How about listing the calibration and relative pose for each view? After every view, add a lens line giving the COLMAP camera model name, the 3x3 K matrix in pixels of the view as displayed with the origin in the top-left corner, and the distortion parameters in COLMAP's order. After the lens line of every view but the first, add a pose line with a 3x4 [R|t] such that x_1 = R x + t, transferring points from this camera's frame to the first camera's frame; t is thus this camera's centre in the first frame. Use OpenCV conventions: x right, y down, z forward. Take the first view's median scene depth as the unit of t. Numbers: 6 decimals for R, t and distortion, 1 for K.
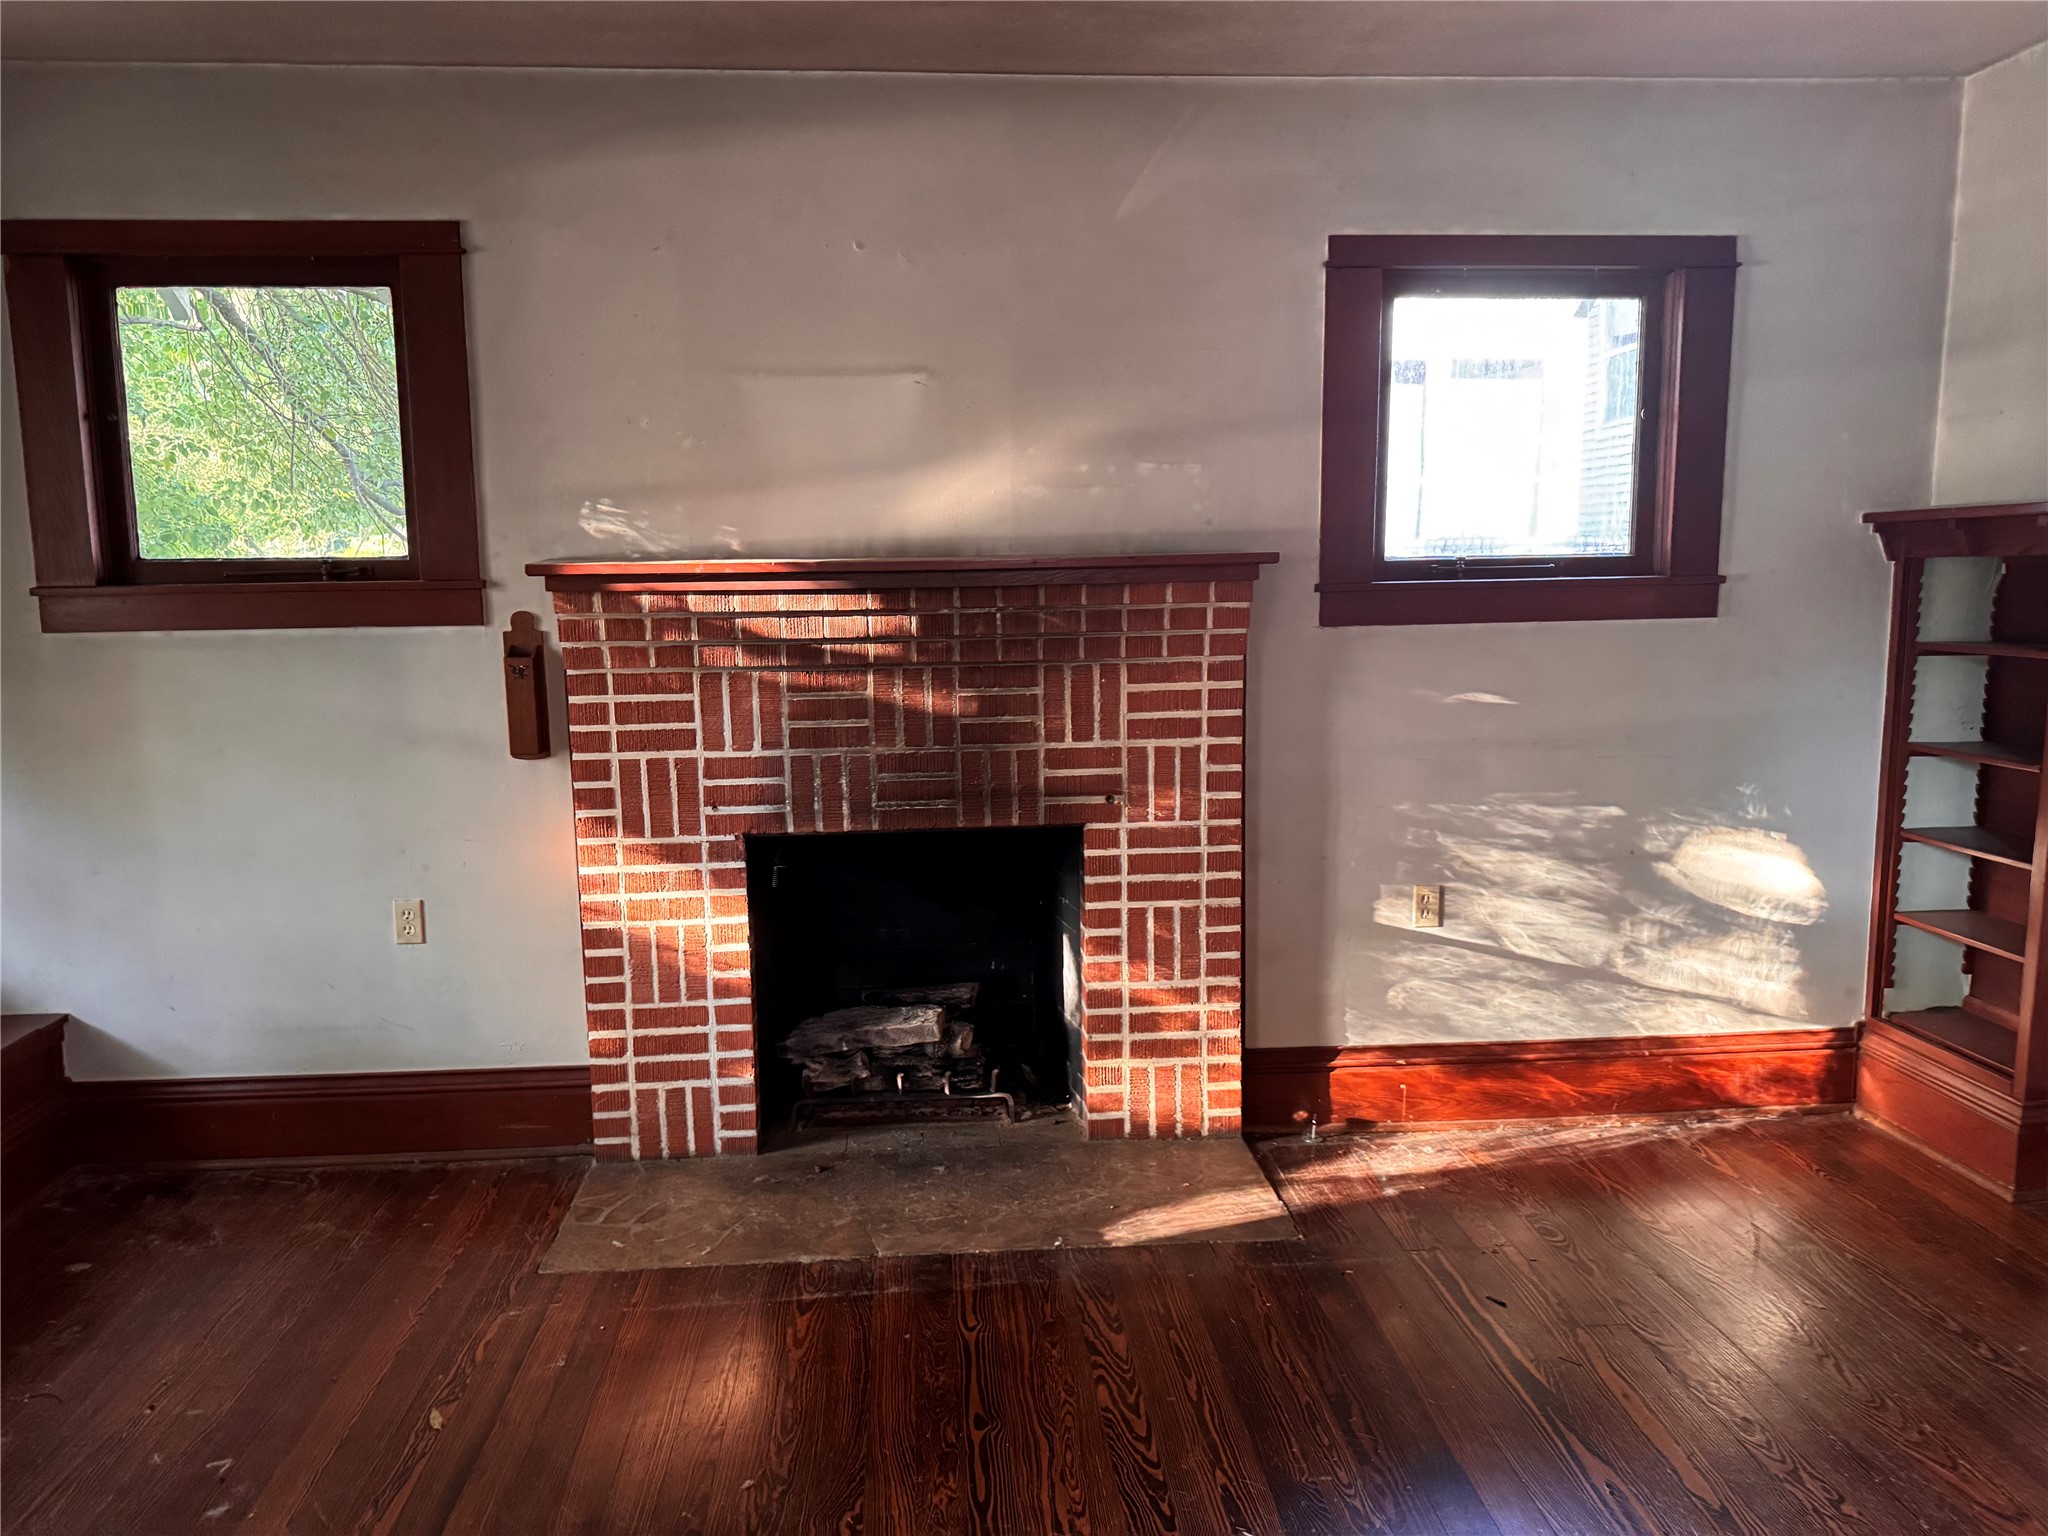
lens RADIAL K [[1425.2, 0, 982.6], [0, 1425.2, 752.9], [0, 0, 1]] dist [0.148789, -0.243769]
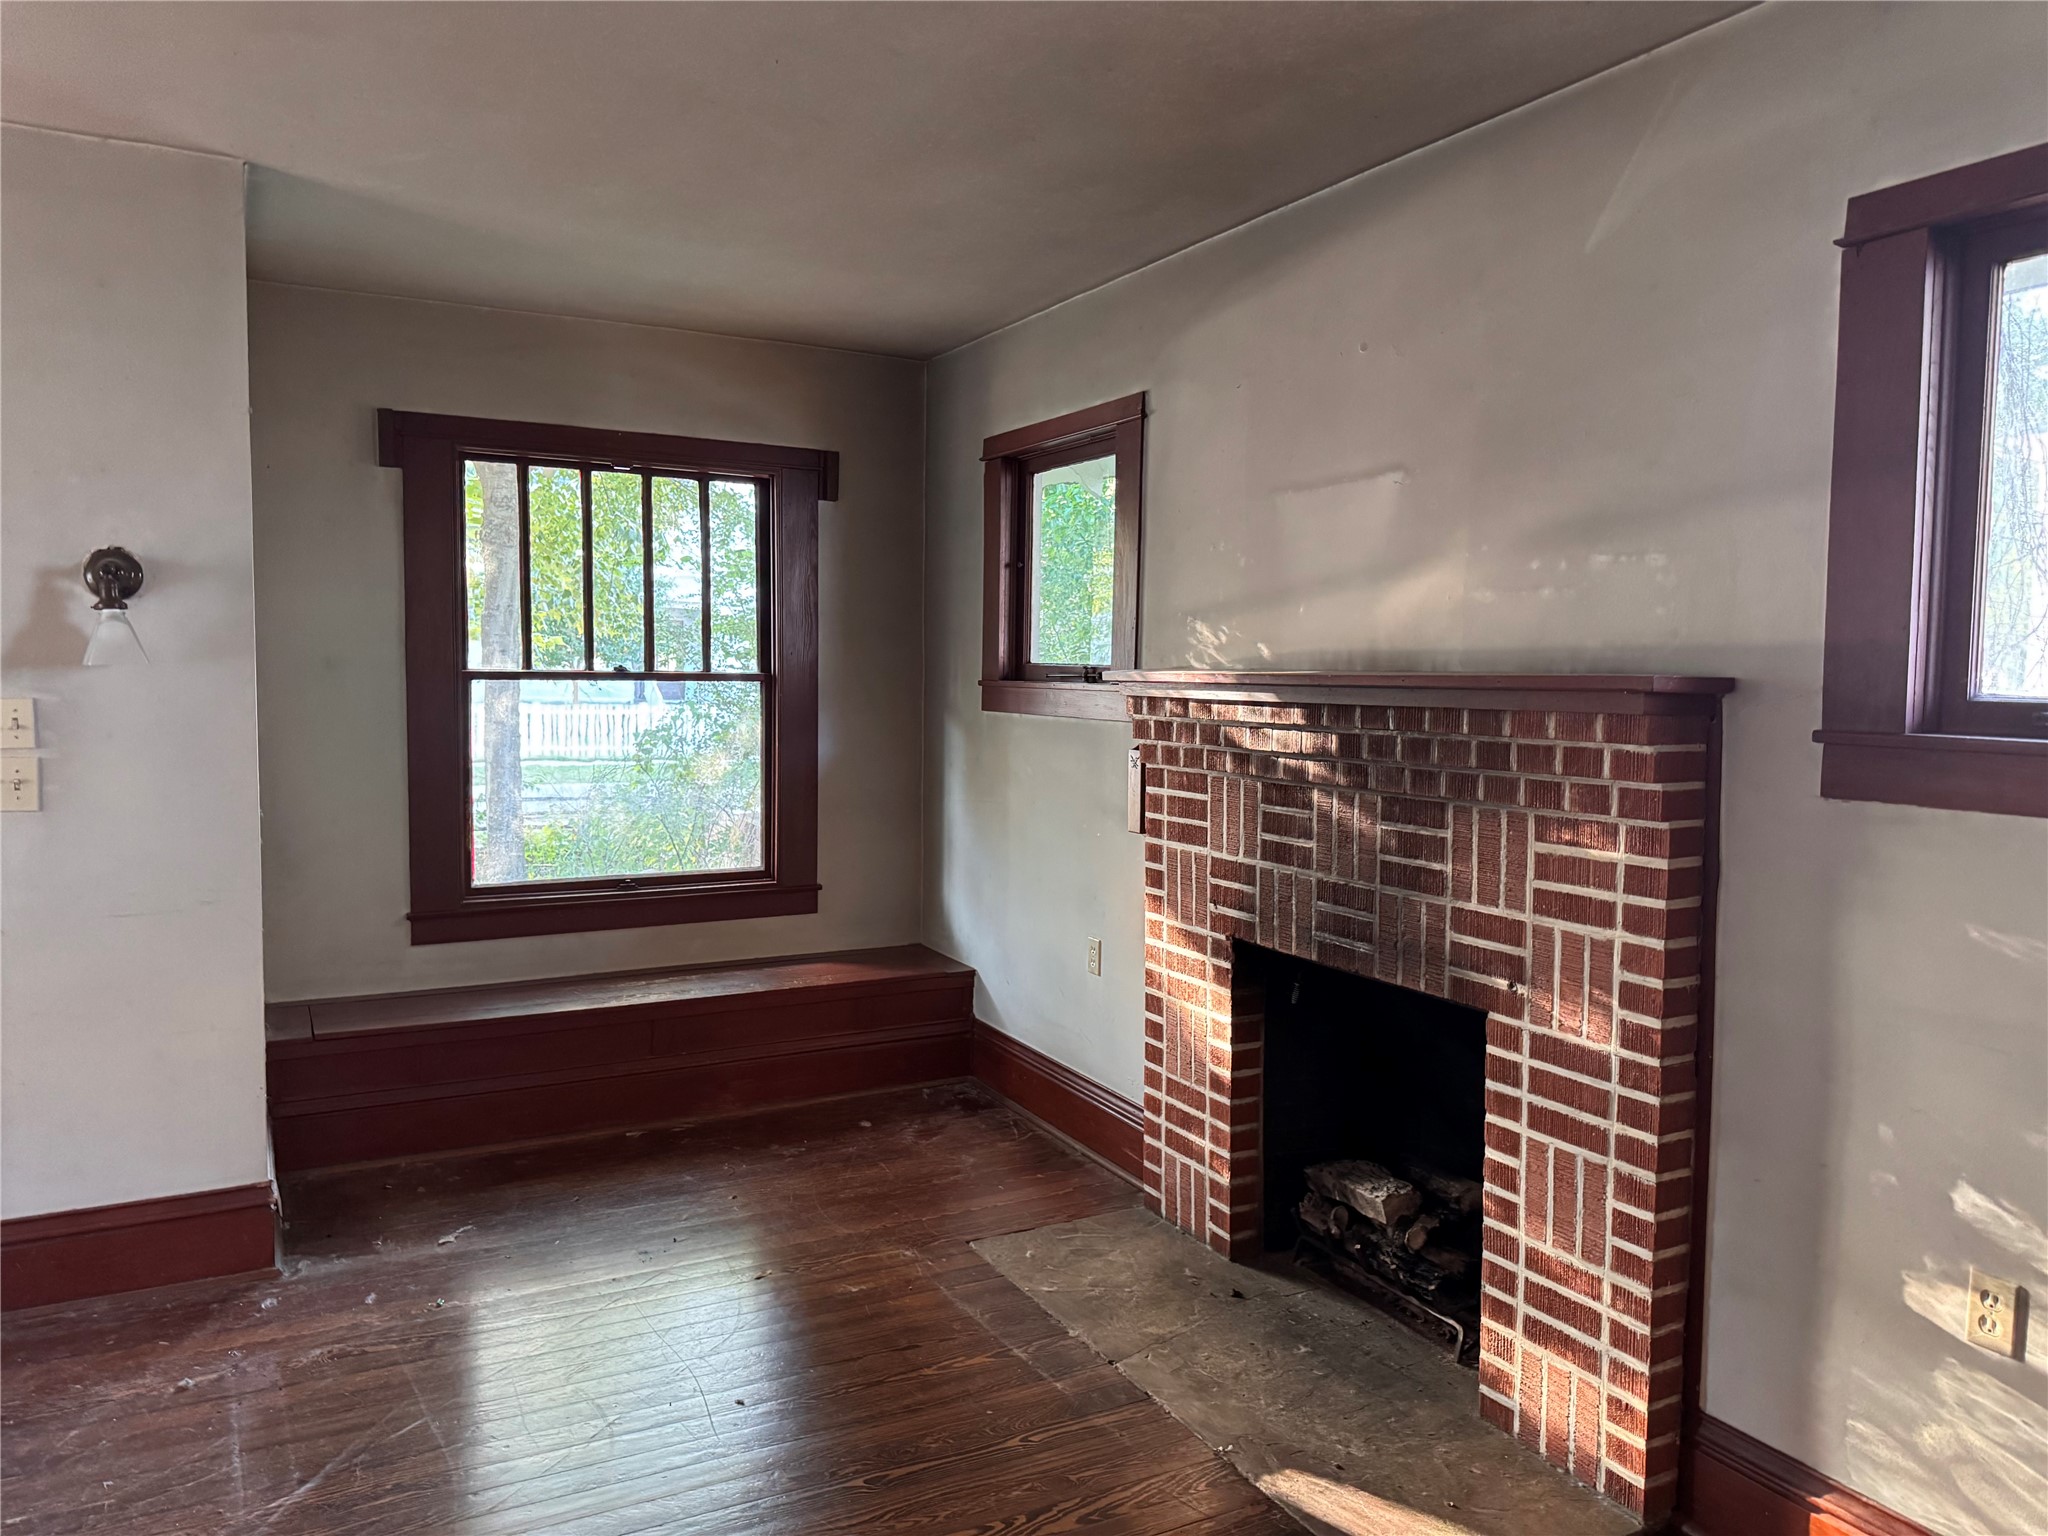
lens RADIAL K [[1425.2, 0, 982.6], [0, 1425.2, 752.9], [0, 0, 1]] dist [0.148789, -0.243769]
pose [[0.393081, 0.075894, -0.916366, 0.690596], [-0.136270, 0.990391, 0.023571, -0.072962], [0.909350, 0.115608, 0.399646, 0.411339]]
